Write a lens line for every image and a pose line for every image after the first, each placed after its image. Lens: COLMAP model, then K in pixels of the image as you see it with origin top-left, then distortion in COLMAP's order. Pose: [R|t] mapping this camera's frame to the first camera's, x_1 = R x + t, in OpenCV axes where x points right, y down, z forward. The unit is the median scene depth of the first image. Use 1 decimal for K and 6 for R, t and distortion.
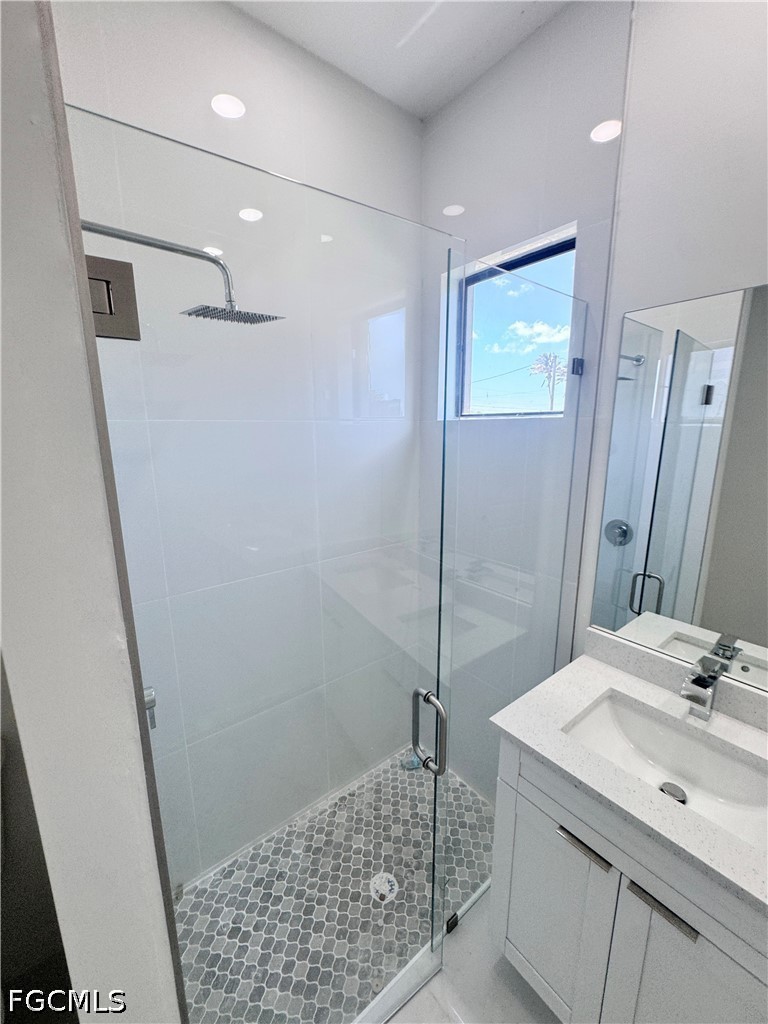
lens RADIAL K [[412.5, 0, 382.7], [0, 412.5, 513.8], [0, 0, 1]] dist [0.001798, 0.000012]
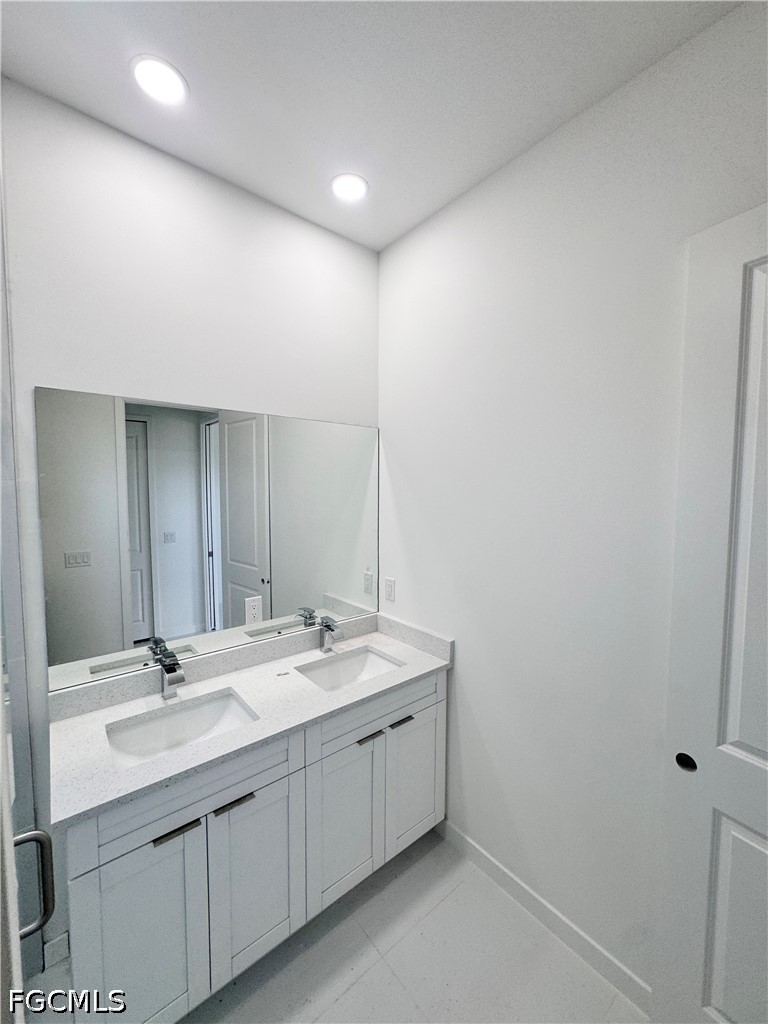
lens RADIAL K [[412.5, 0, 382.9], [0, 412.5, 513.5], [0, 0, 1]] dist [0.001798, 0.000012]
pose [[-0.021661, -0.065214, 0.997636, -0.590327], [0.192999, 0.978828, 0.068175, -0.070539], [-0.980960, 0.194020, -0.008616, 0.191651]]
